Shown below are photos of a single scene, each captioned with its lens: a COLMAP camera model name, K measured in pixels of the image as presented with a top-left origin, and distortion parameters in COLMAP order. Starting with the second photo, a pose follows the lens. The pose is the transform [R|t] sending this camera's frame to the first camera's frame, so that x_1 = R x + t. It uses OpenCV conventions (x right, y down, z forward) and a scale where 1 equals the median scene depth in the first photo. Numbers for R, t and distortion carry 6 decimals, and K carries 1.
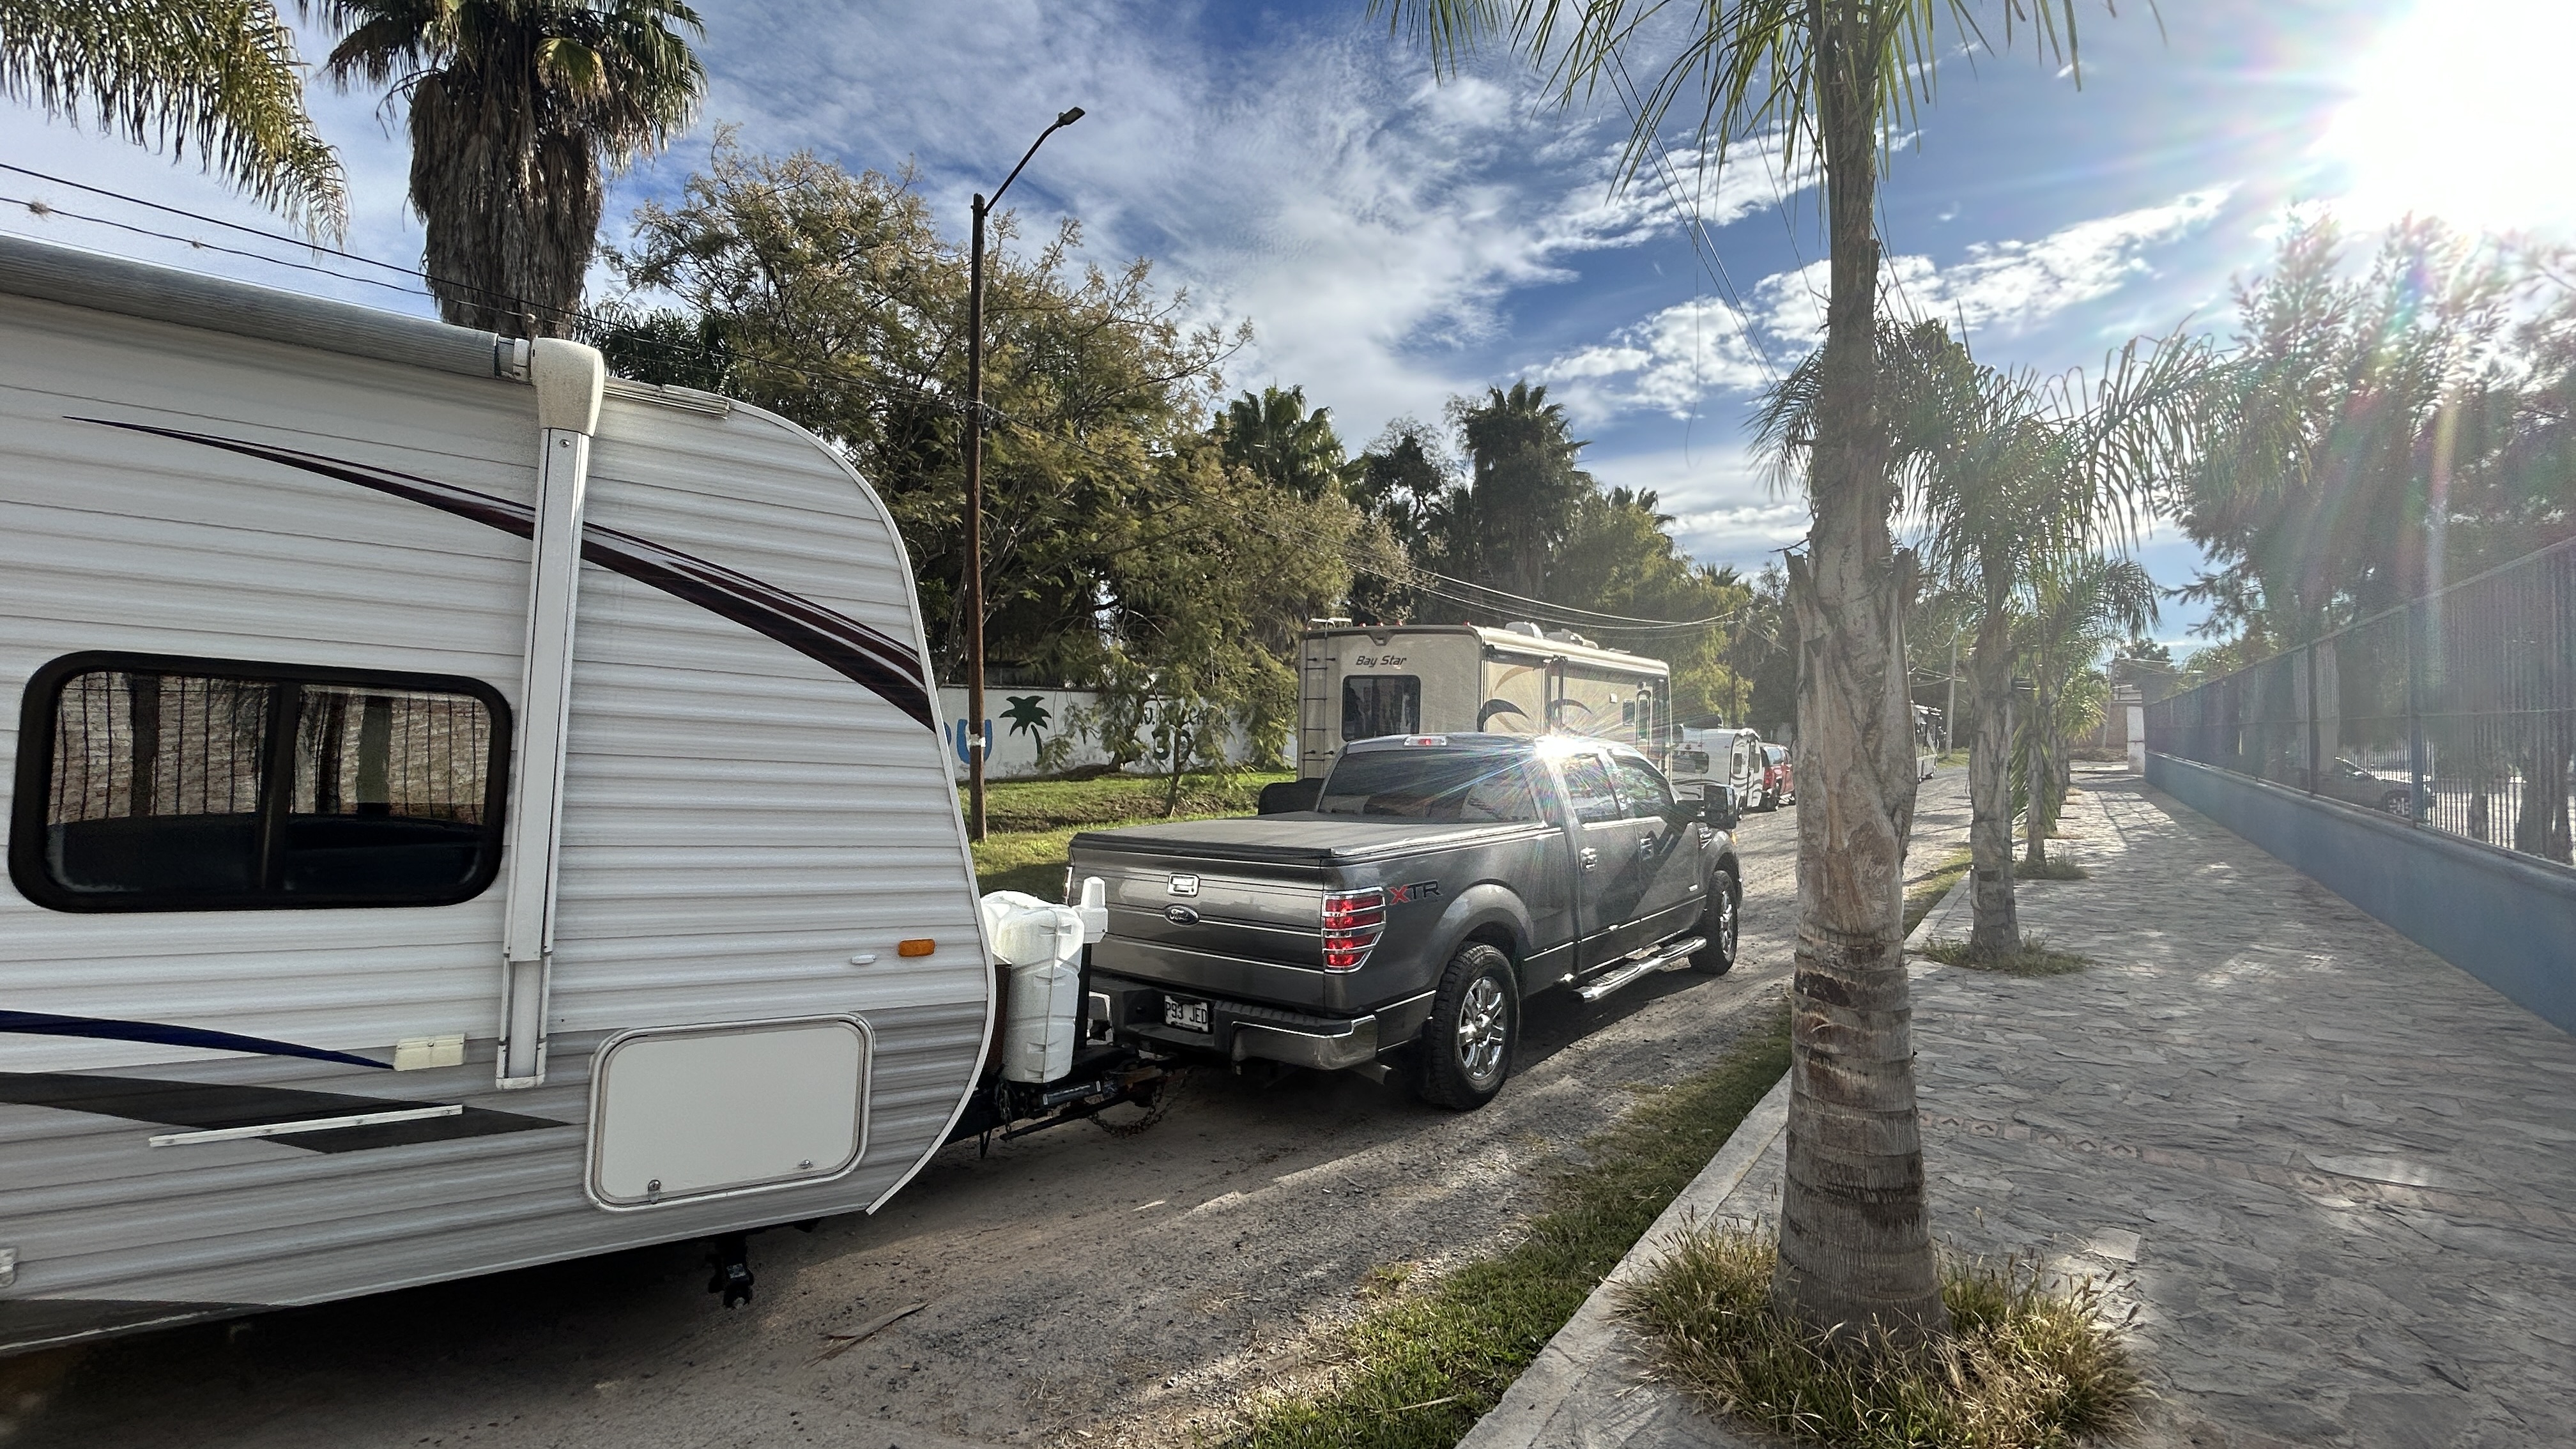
lens RADIAL K [[1112.7, 0, 1288.0], [0, 1112.7, 724.5], [0, 0, 1]] dist [0.000616, 0.000327]
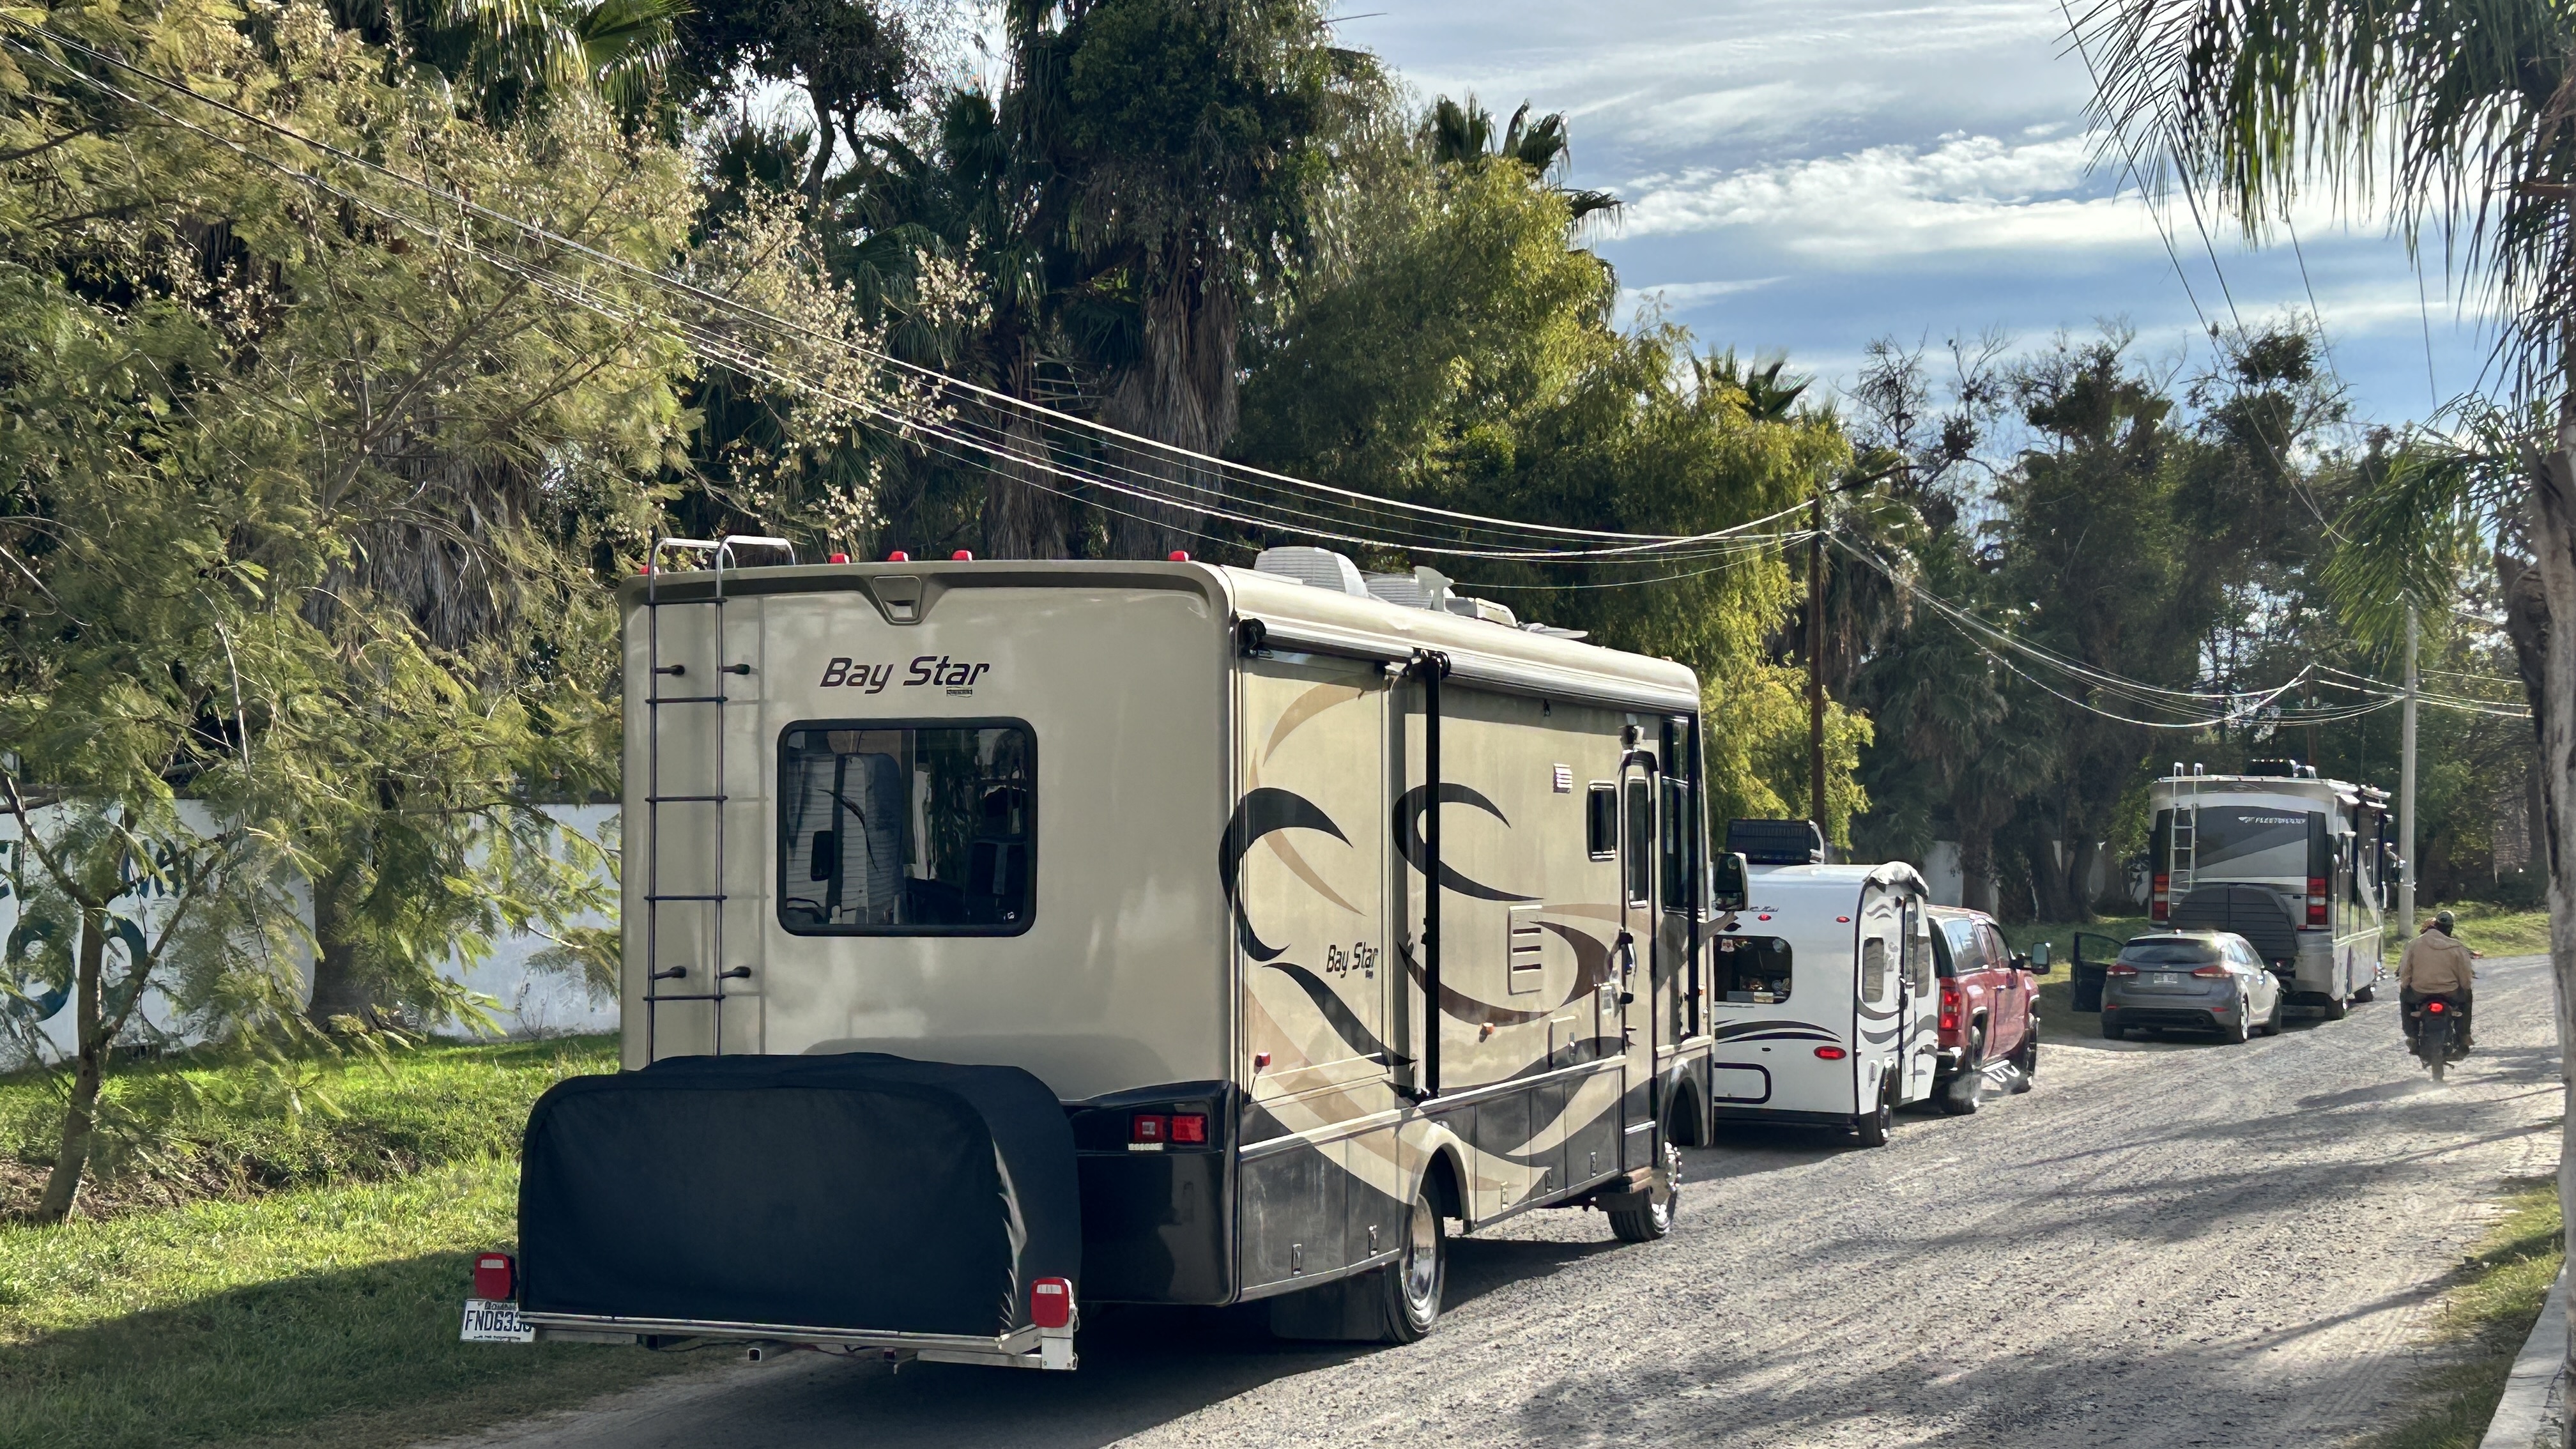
lens RADIAL K [[4001.5, 0, 1288.0], [0, 4001.5, 724.5], [0, 0, 1]] dist [0.135841, -0.013316]
pose [[0.956262, -0.013112, 0.292218, -0.101388], [0.023895, 0.999158, -0.033360, -0.001500], [-0.291534, 0.038884, 0.955770, -0.079455]]
